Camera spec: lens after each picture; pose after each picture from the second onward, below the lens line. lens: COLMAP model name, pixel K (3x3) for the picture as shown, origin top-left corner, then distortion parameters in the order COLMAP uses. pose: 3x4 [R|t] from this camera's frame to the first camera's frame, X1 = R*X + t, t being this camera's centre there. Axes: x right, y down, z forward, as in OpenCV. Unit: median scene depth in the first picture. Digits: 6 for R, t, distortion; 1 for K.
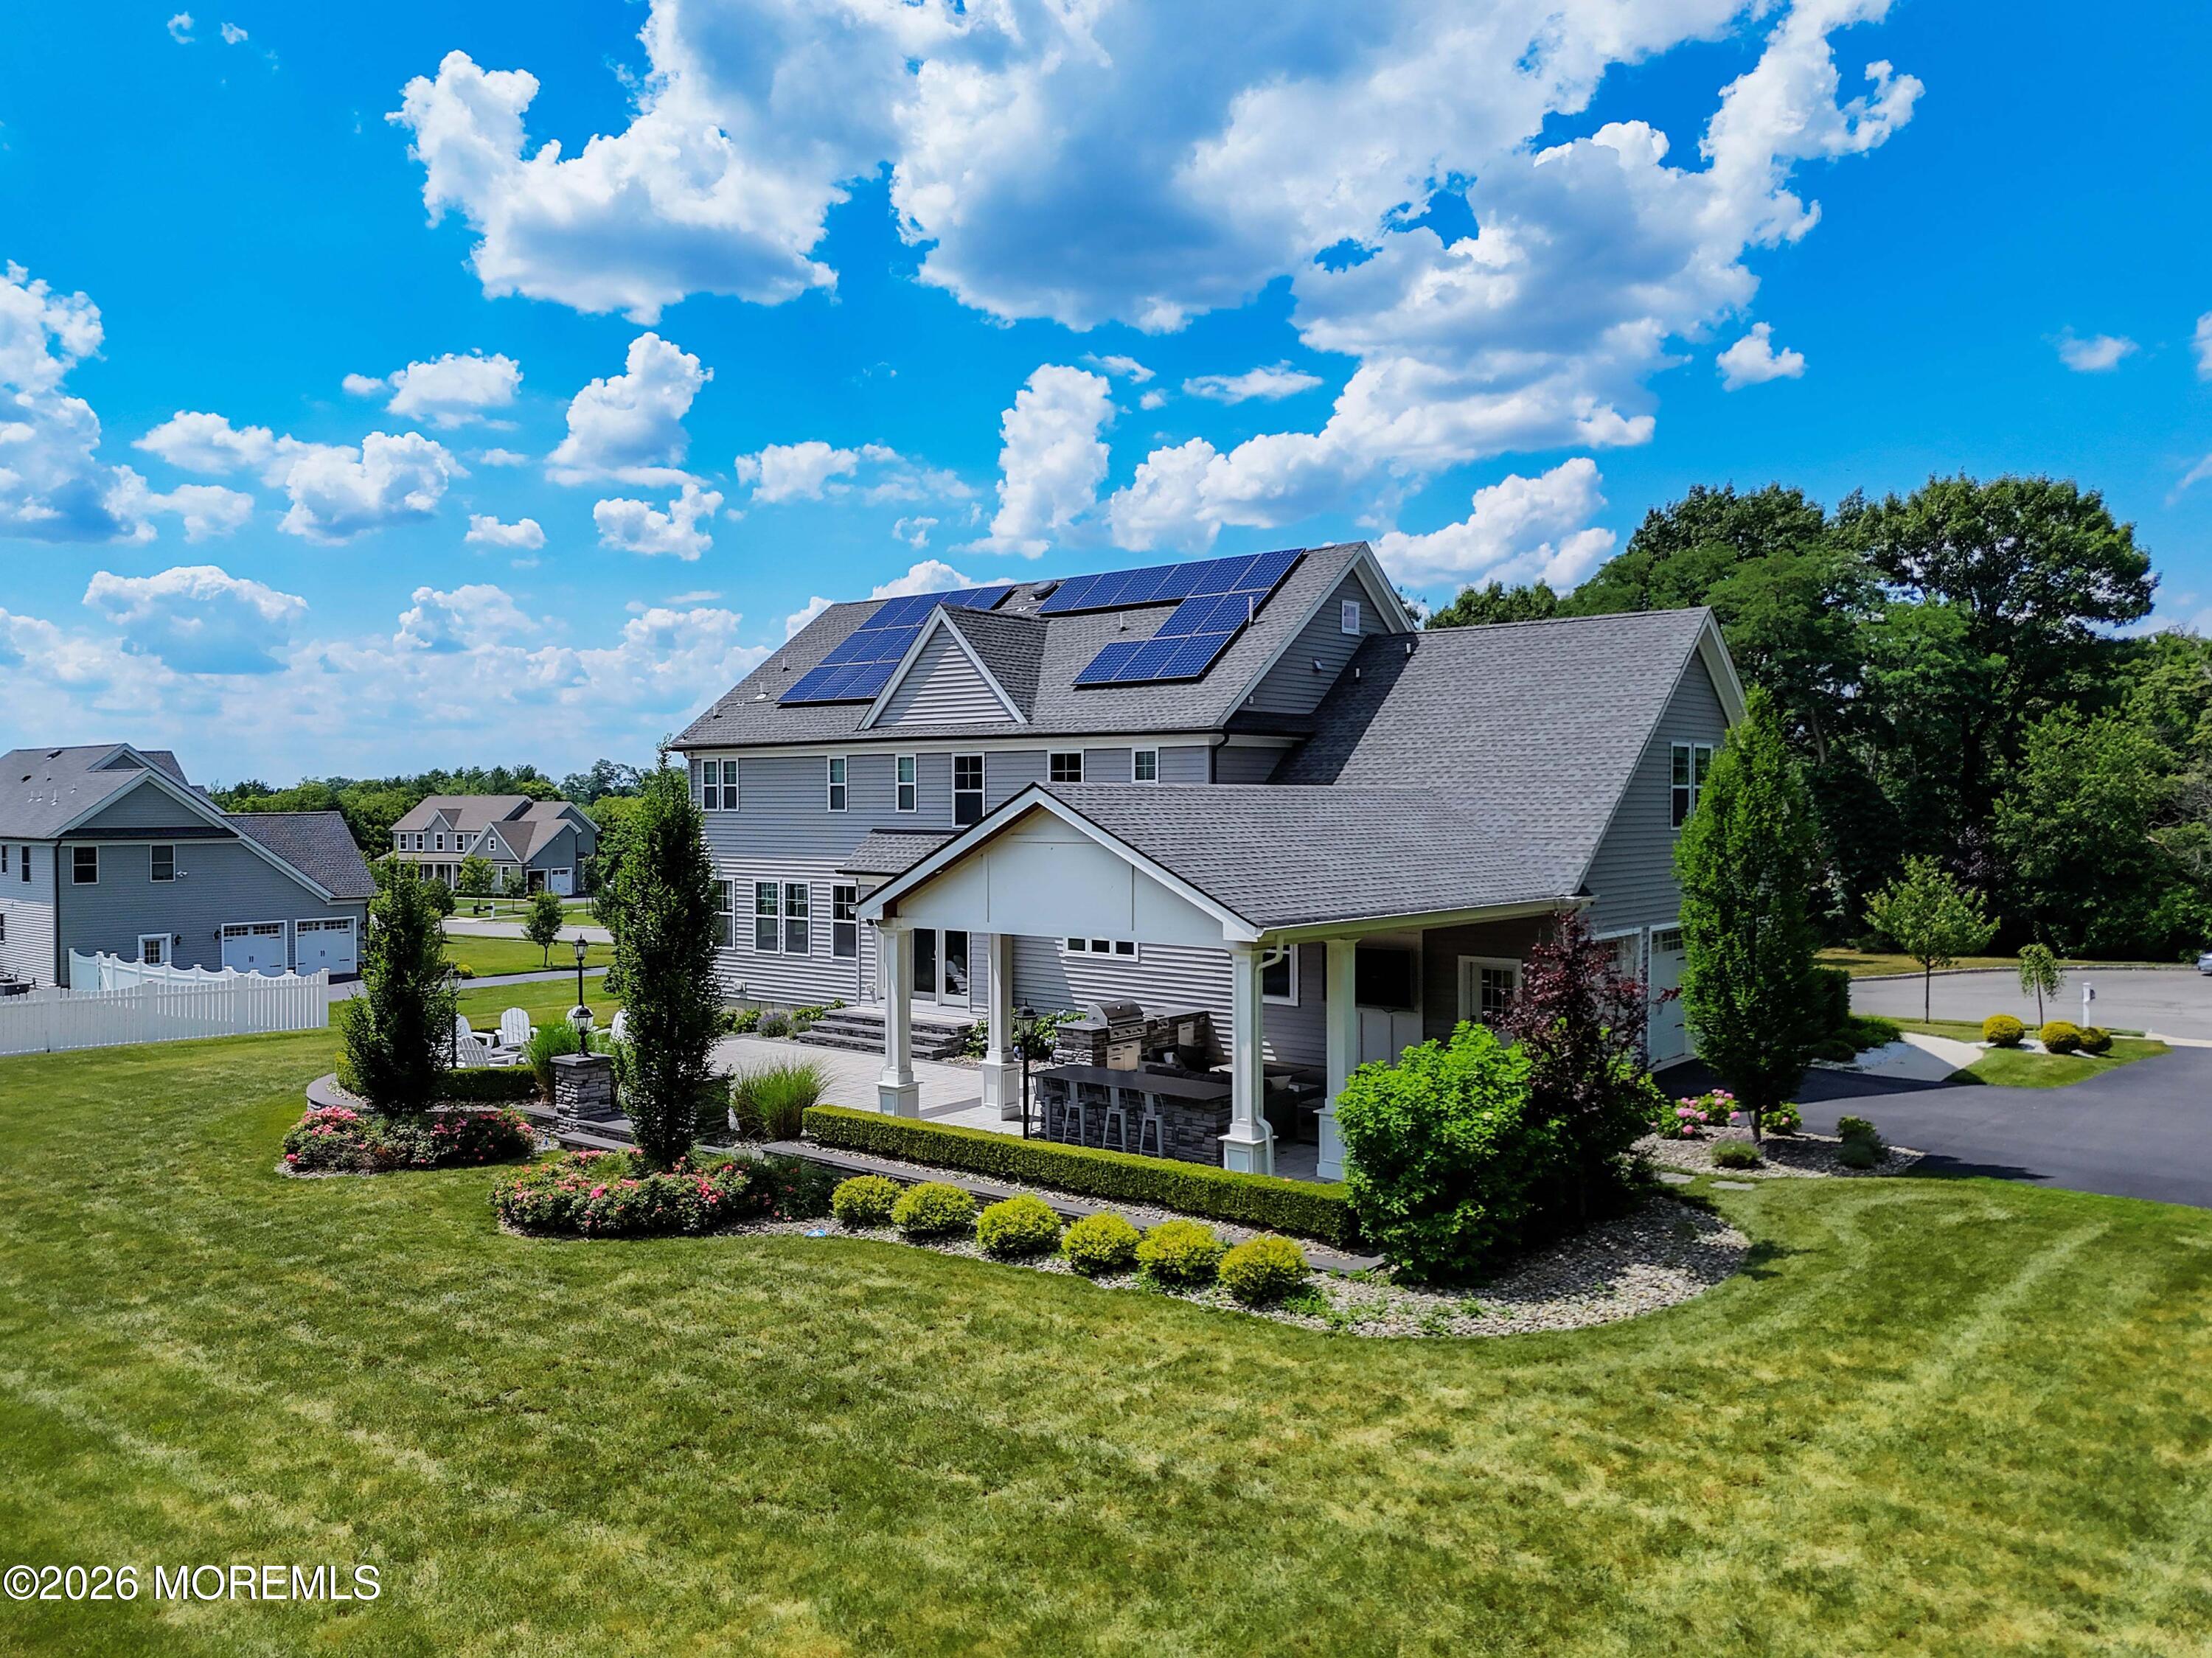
lens RADIAL K [[1630.6, 0, 1103.4], [0, 1630.6, 831.4], [0, 0, 1]] dist [0.069750, -0.063636]
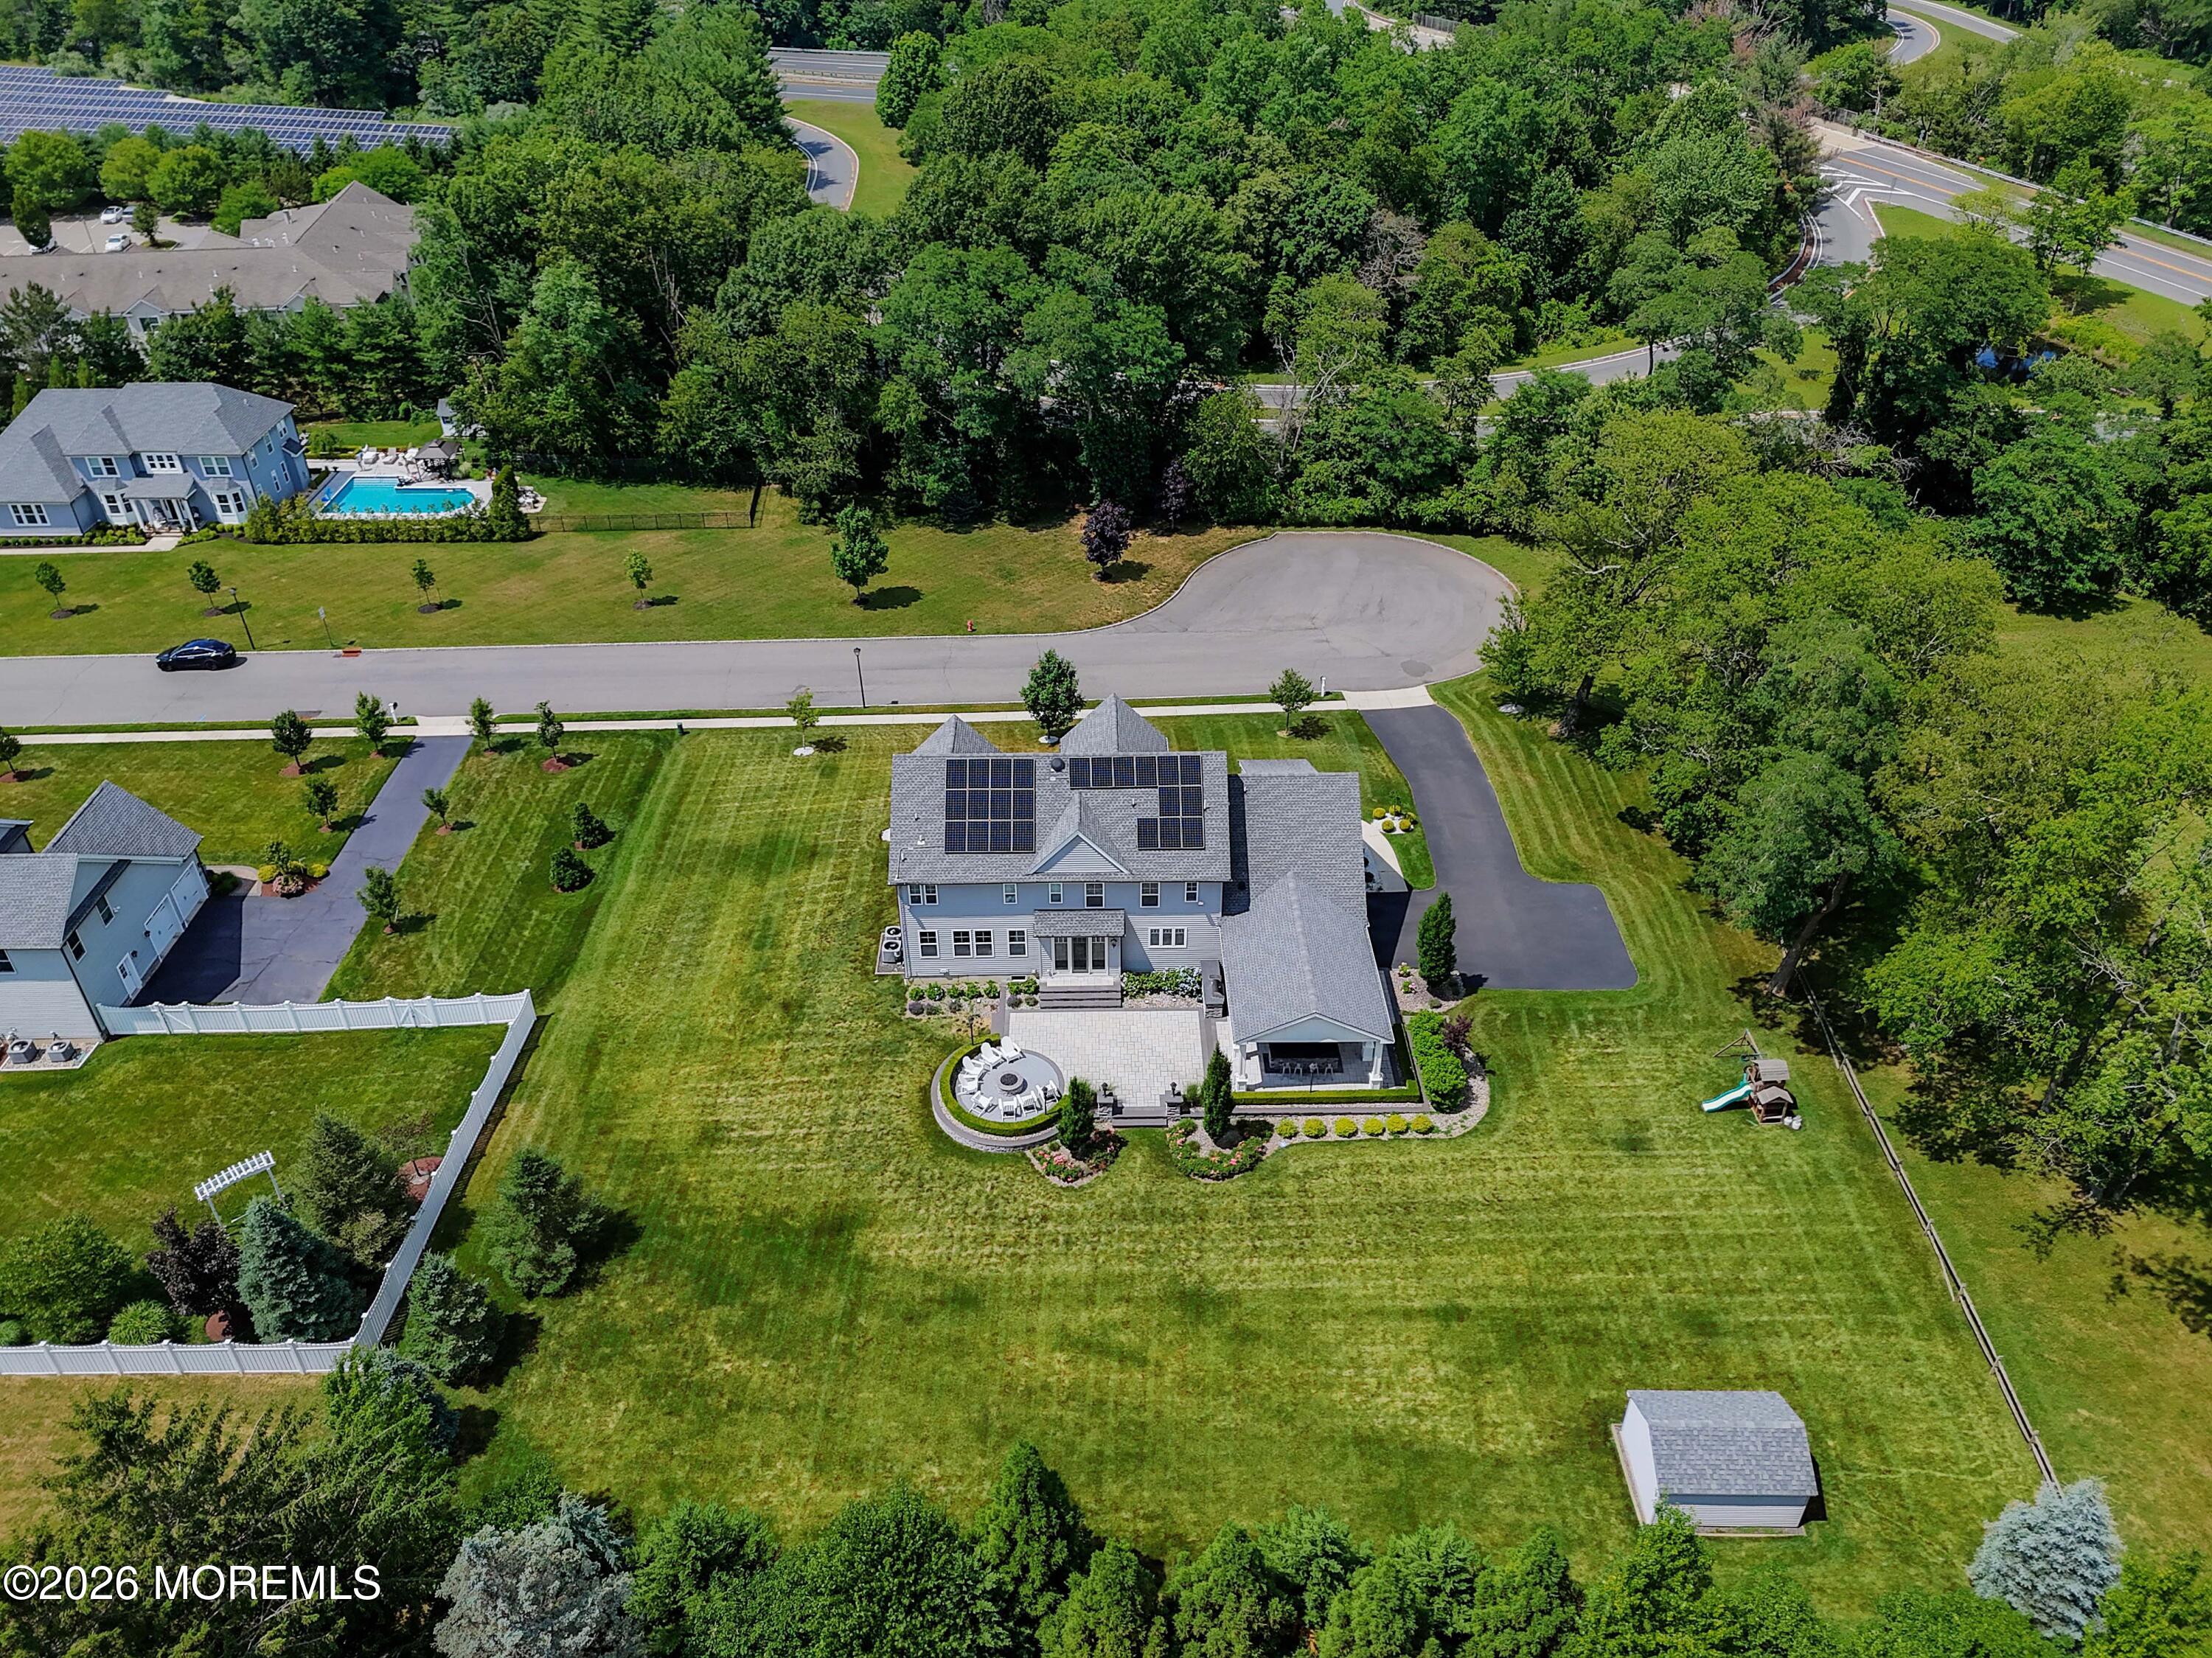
lens RADIAL K [[1630.6, 0, 1103.4], [0, 1630.6, 831.4], [0, 0, 1]] dist [0.069750, -0.063636]
pose [[0.763667, -0.373542, 0.526573, -1.284127], [0.016163, 0.826427, 0.562812, -1.431865], [-0.645408, -0.421290, 0.637152, -0.457270]]
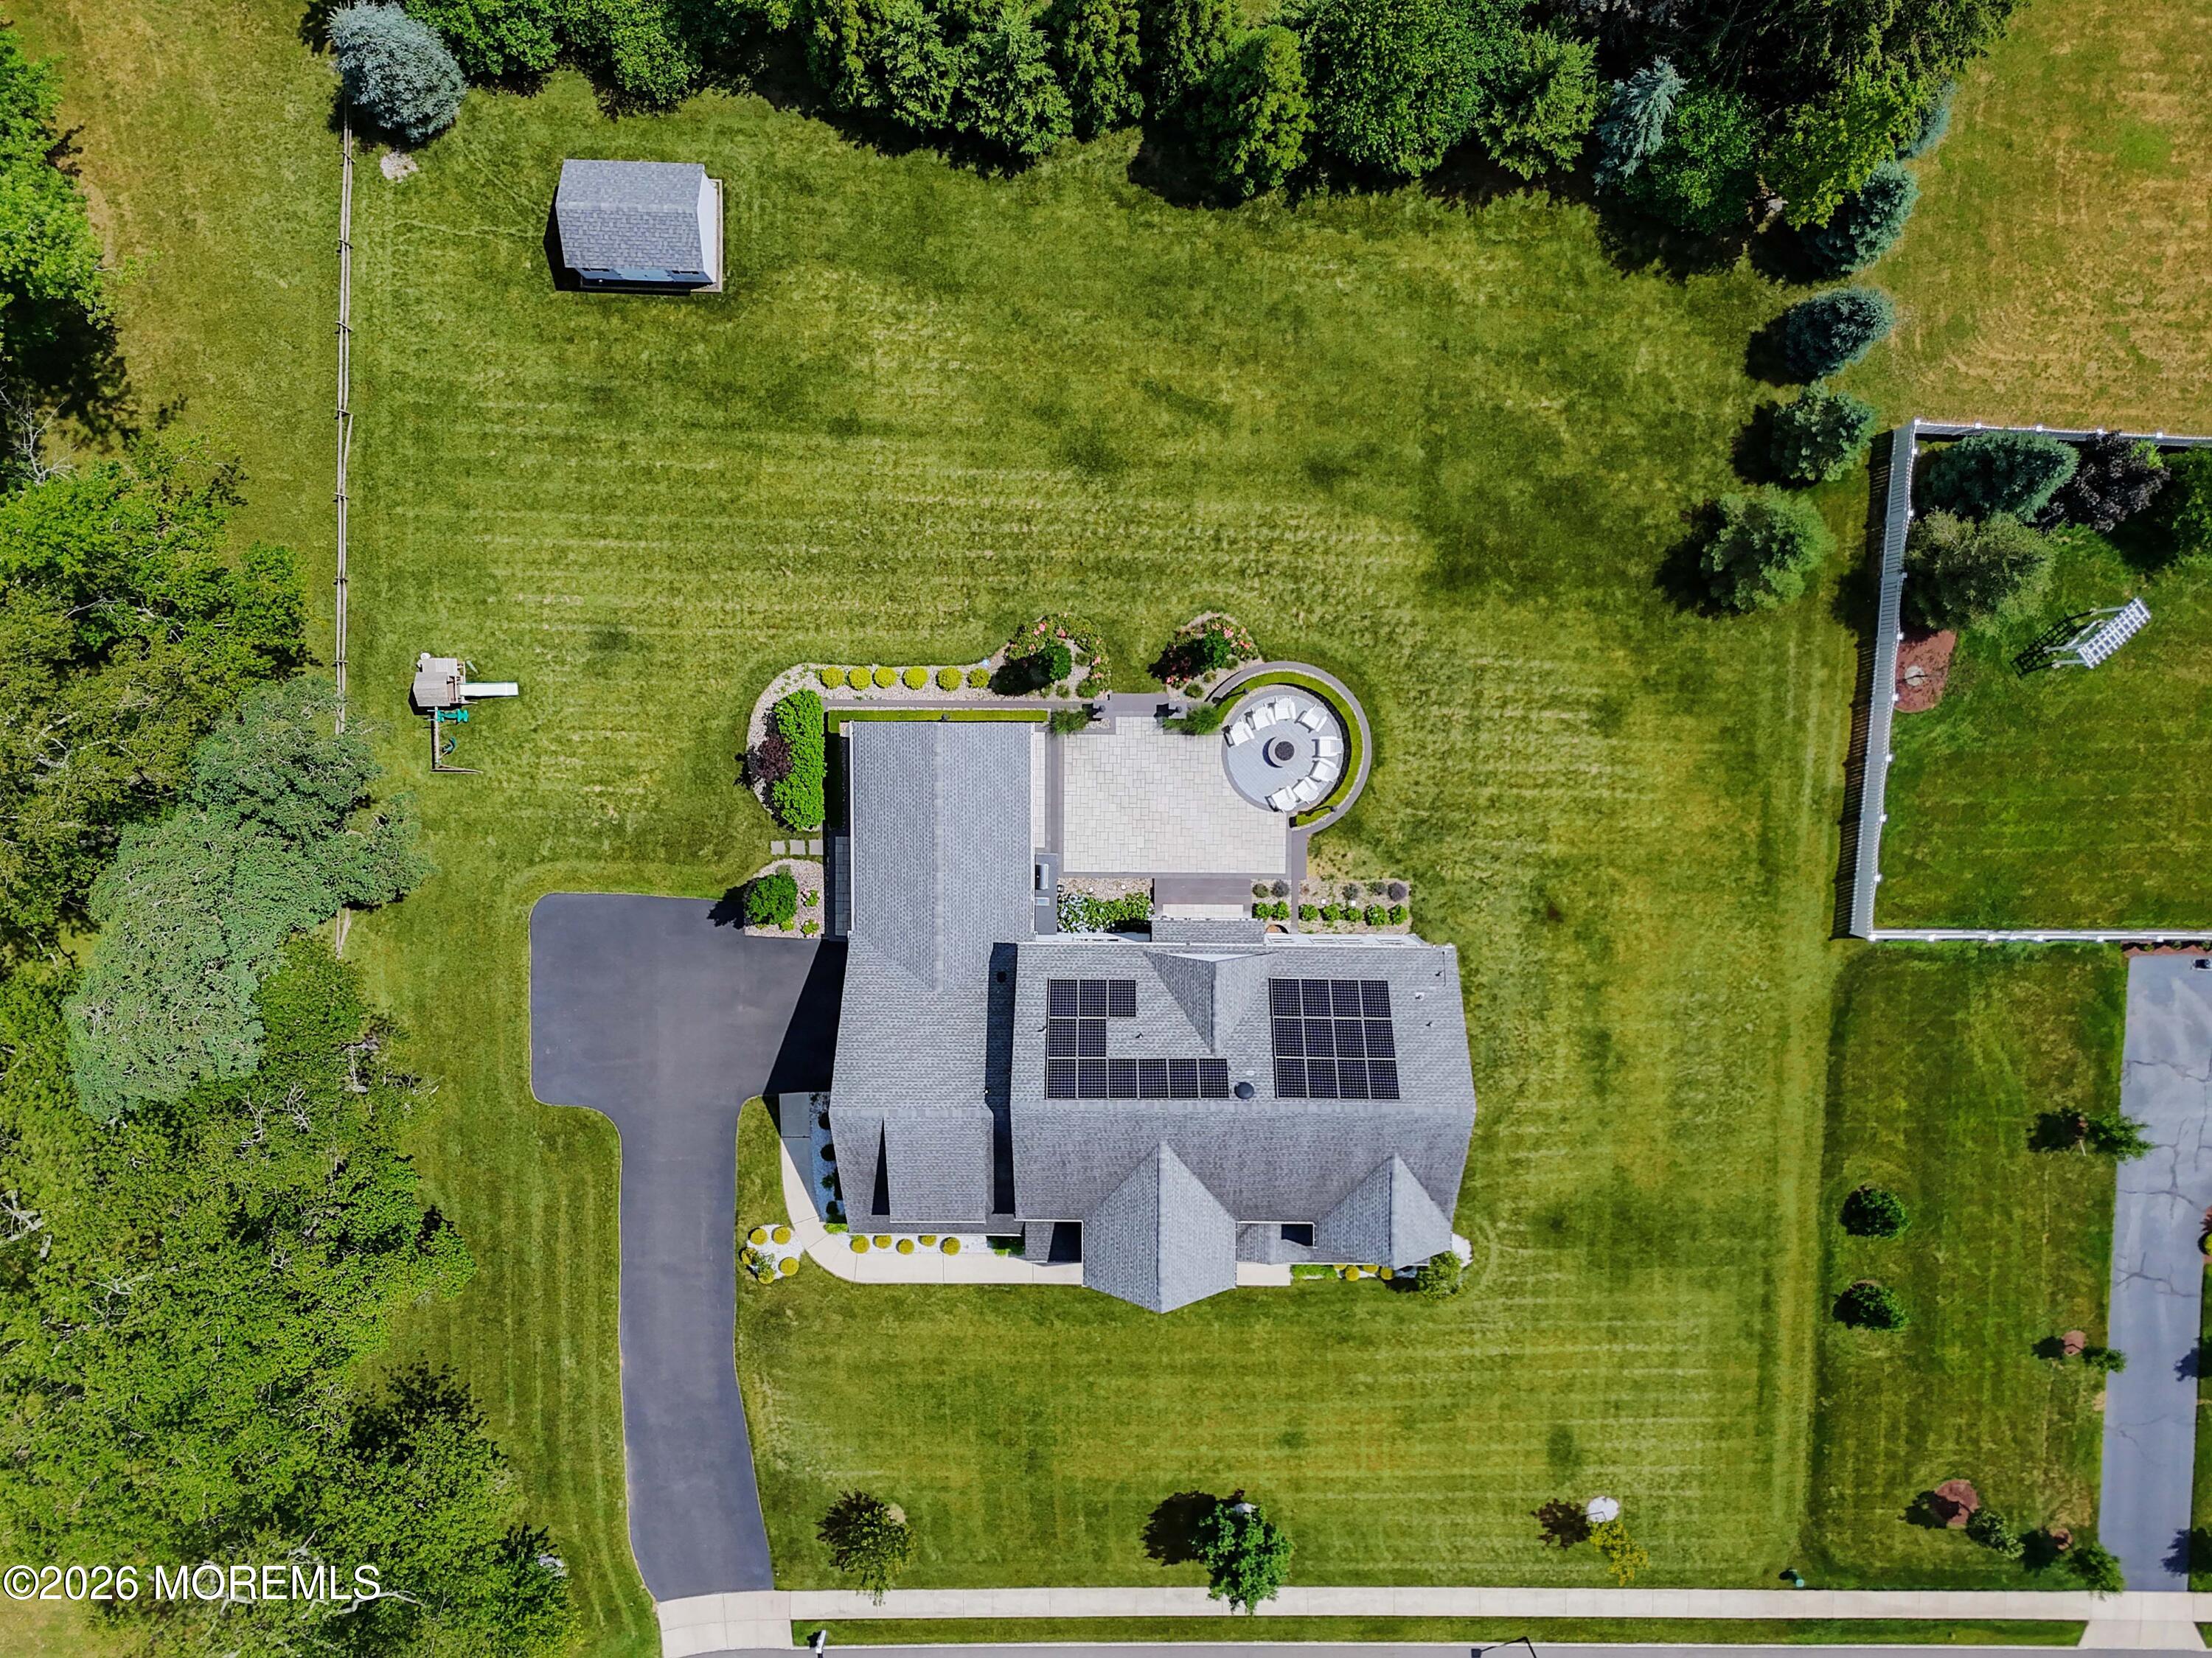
lens RADIAL K [[1630.6, 0, 1103.4], [0, 1630.6, 831.4], [0, 0, 1]] dist [0.069750, -0.063636]
pose [[-0.775401, 0.629897, 0.044534, -0.176774], [-0.007322, -0.079488, 0.996809, -1.881693], [0.631427, 0.772601, 0.066247, 0.724856]]
